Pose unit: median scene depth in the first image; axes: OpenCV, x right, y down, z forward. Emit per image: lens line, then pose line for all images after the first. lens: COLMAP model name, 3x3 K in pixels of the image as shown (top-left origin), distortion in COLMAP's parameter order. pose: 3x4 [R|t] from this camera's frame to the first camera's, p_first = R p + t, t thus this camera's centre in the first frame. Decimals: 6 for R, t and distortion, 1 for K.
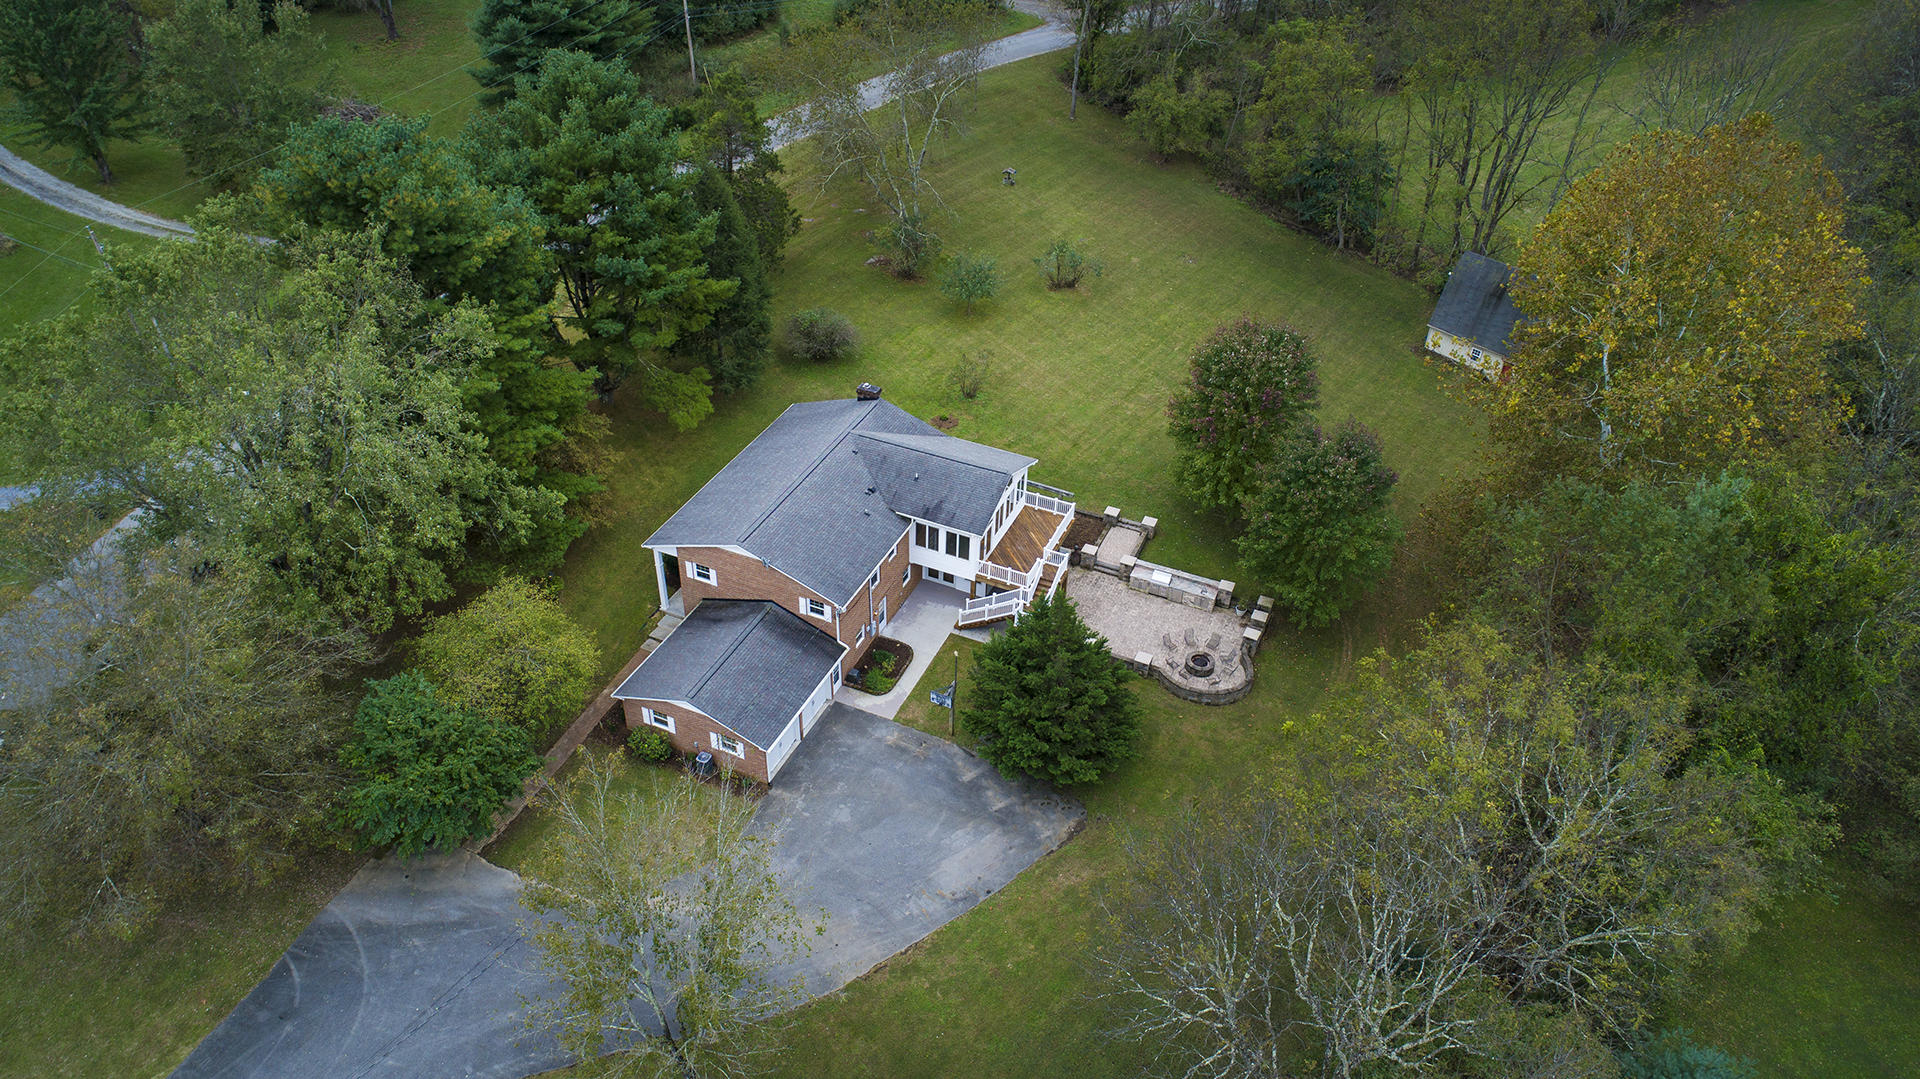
lens RADIAL K [[1287.8, 0, 966.2], [0, 1287.8, 536.8], [0, 0, 1]] dist [-0.008822, 0.003667]
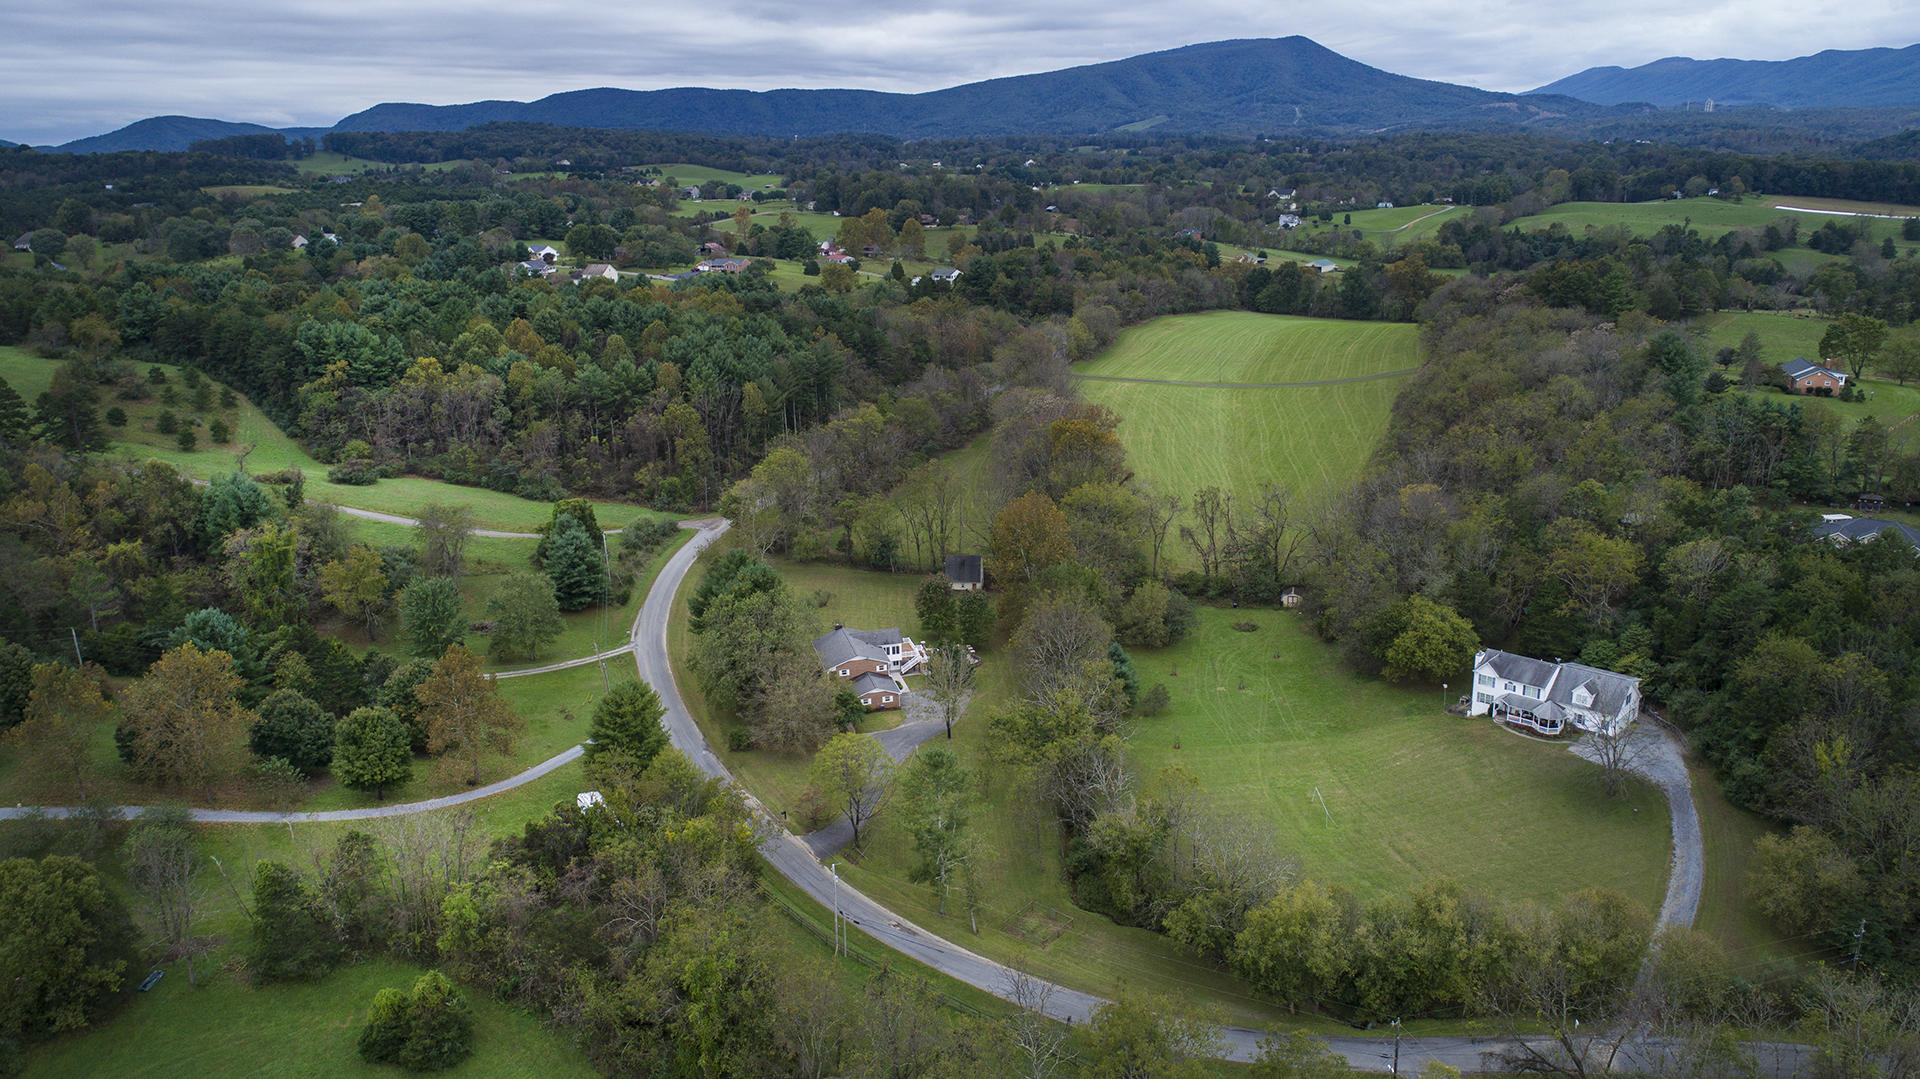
lens RADIAL K [[1287.8, 0, 966.2], [0, 1287.8, 536.8], [0, 0, 1]] dist [-0.008822, 0.003667]
pose [[0.783017, -0.220403, 0.581642, -1.784086], [0.411832, 0.884490, -0.219253, 0.567603], [-0.466132, 0.411218, 0.783339, -1.890119]]
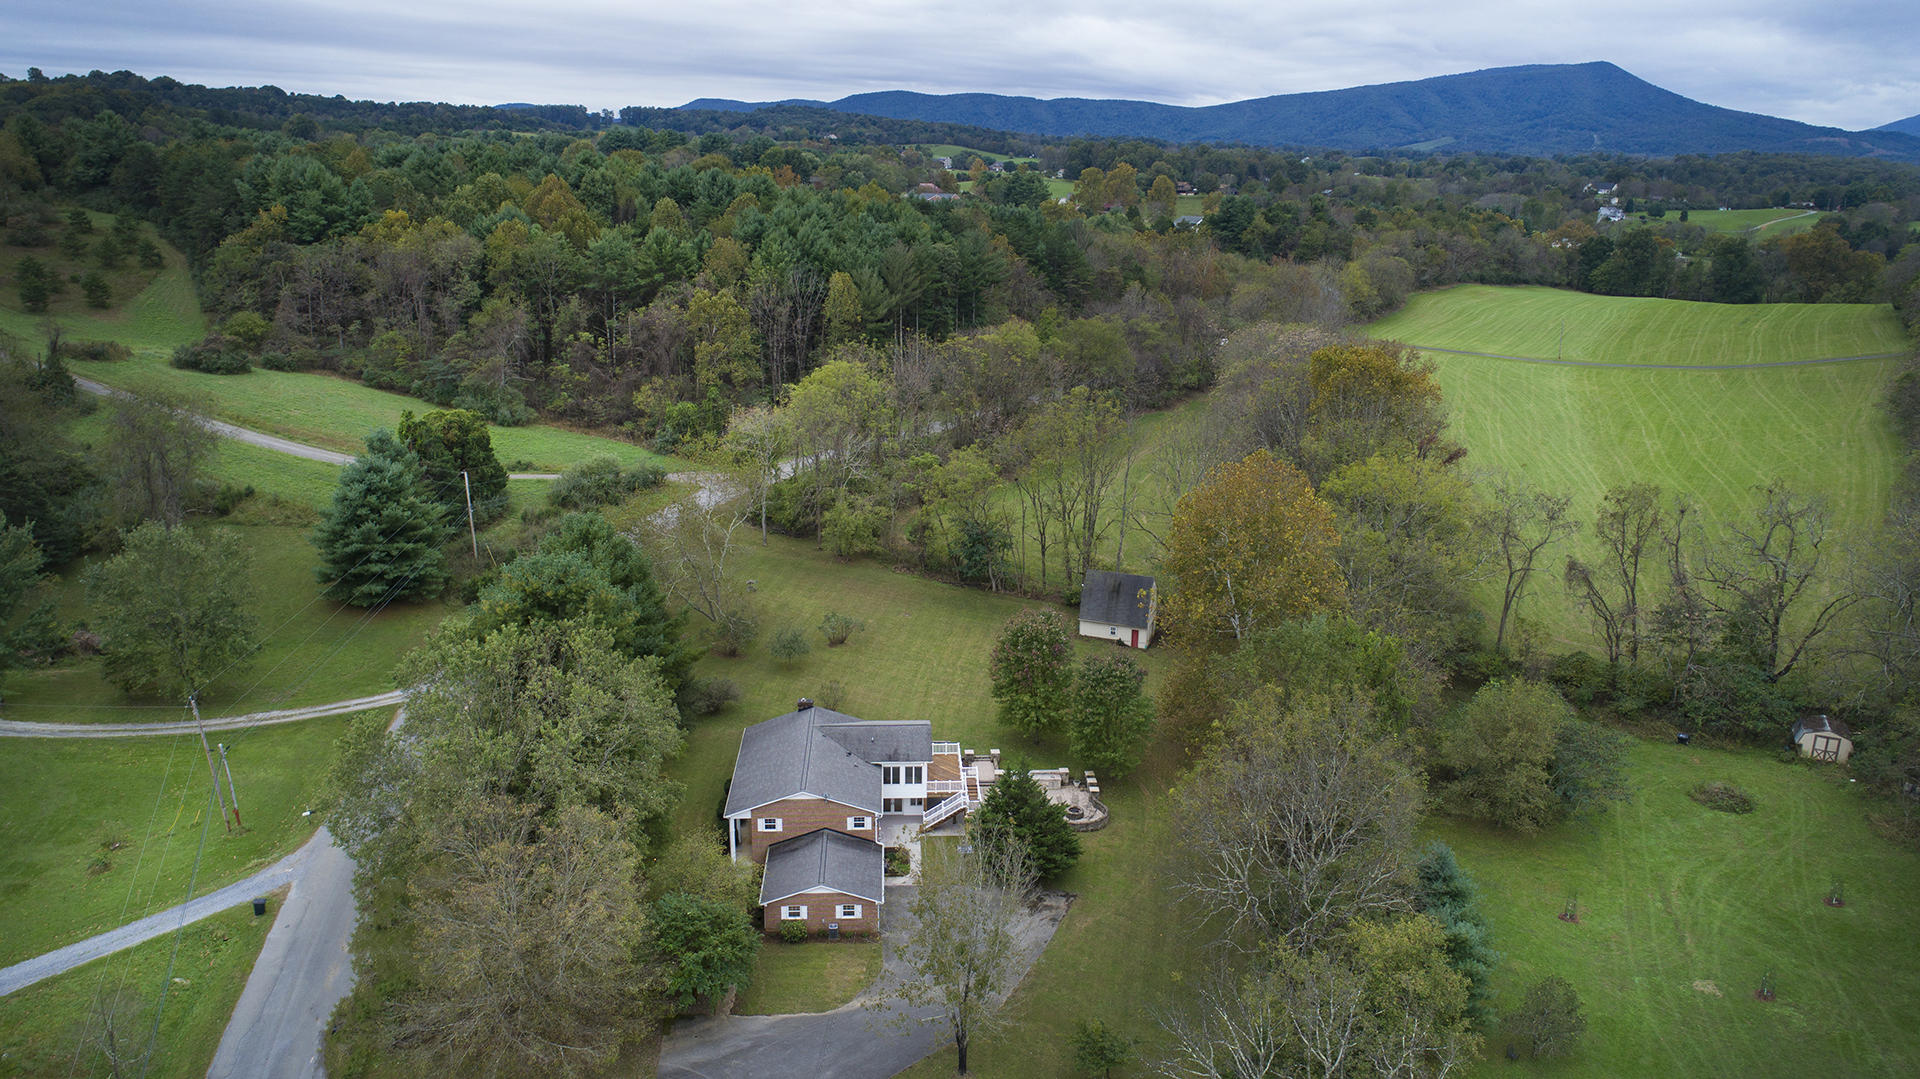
lens RADIAL K [[1287.8, 0, 966.2], [0, 1287.8, 536.8], [0, 0, 1]] dist [-0.008822, 0.003667]
pose [[0.892470, -0.141945, 0.428193, -0.562768], [0.280758, 0.917738, -0.280947, 0.193341], [-0.353090, 0.370956, 0.858906, -0.432141]]
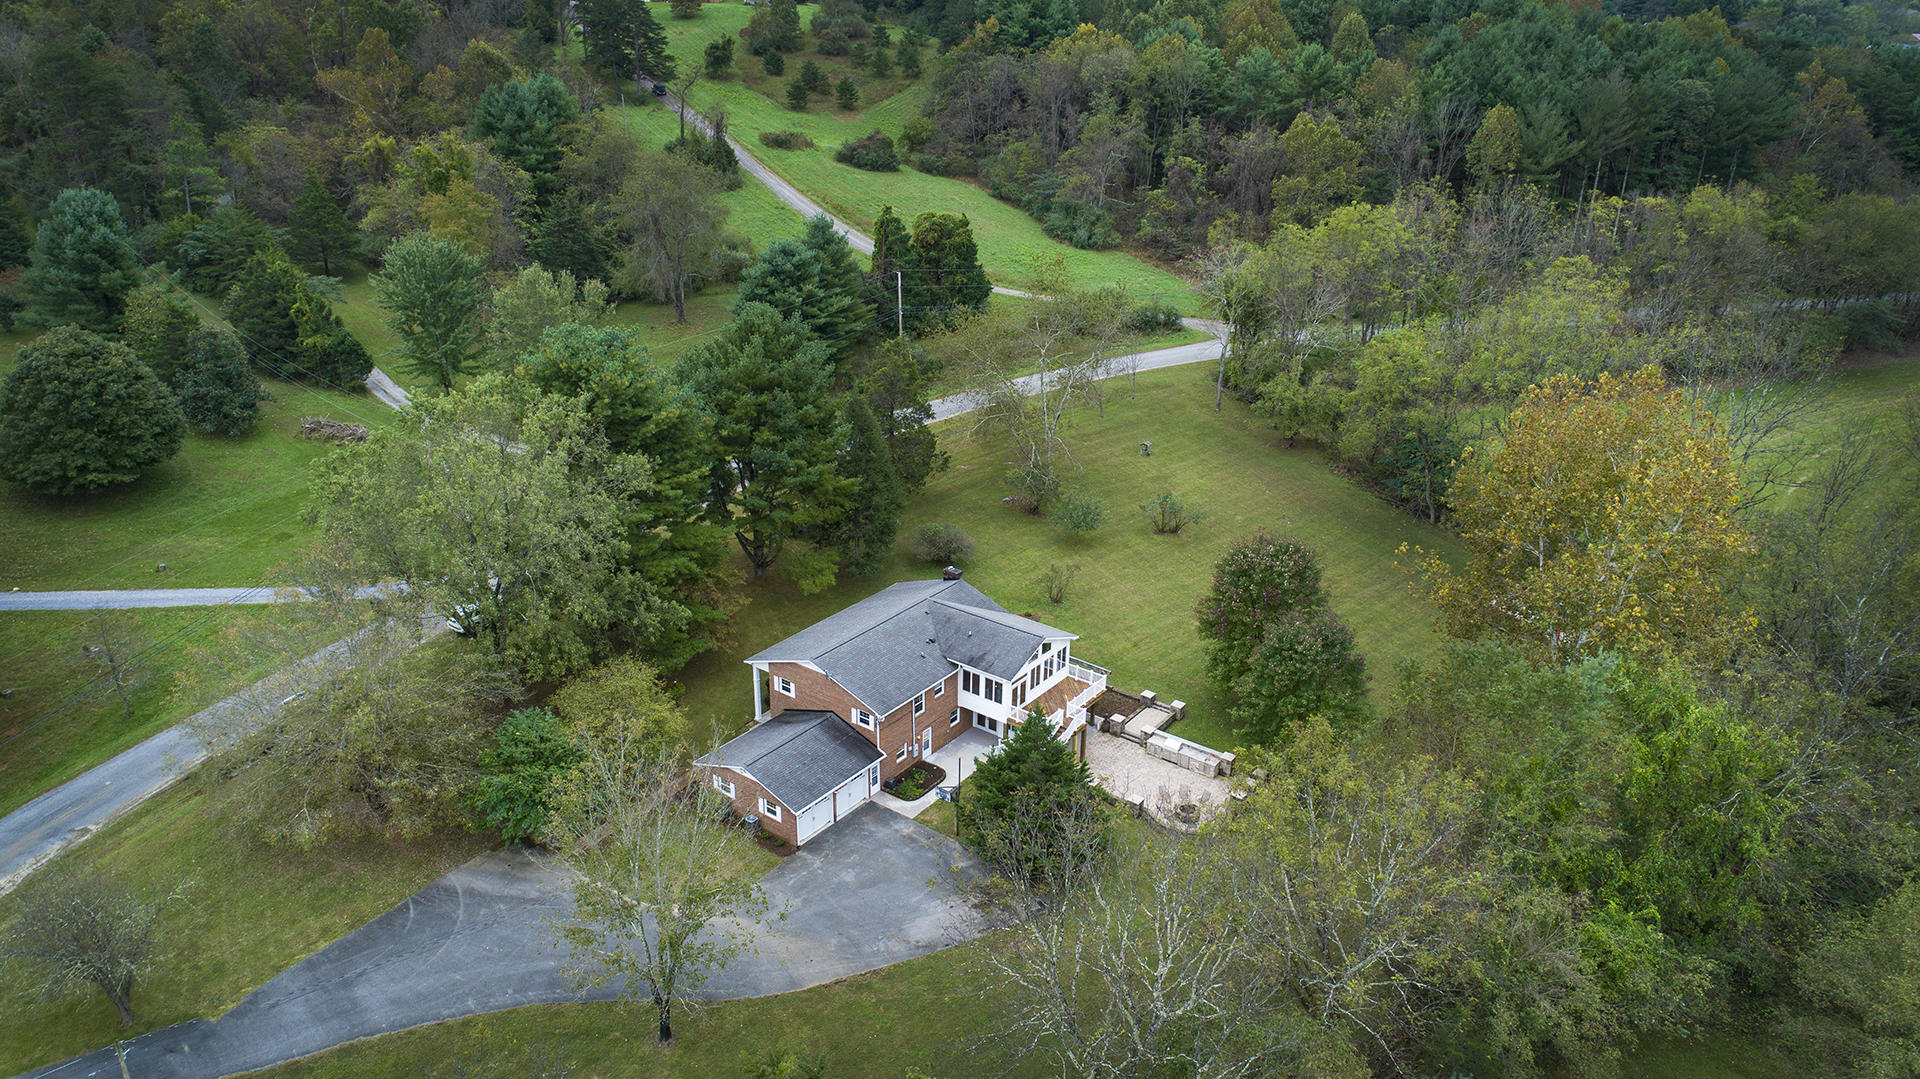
lens RADIAL K [[1284.4, 0, 969.6], [0, 1284.4, 535.8], [0, 0, 1]] dist [-0.008427, 0.000326]
pose [[0.974921, 0.072450, -0.210428, 0.214388], [-0.123466, 0.962754, -0.240545, 0.159469], [0.185163, 0.260493, 0.947554, -0.183143]]
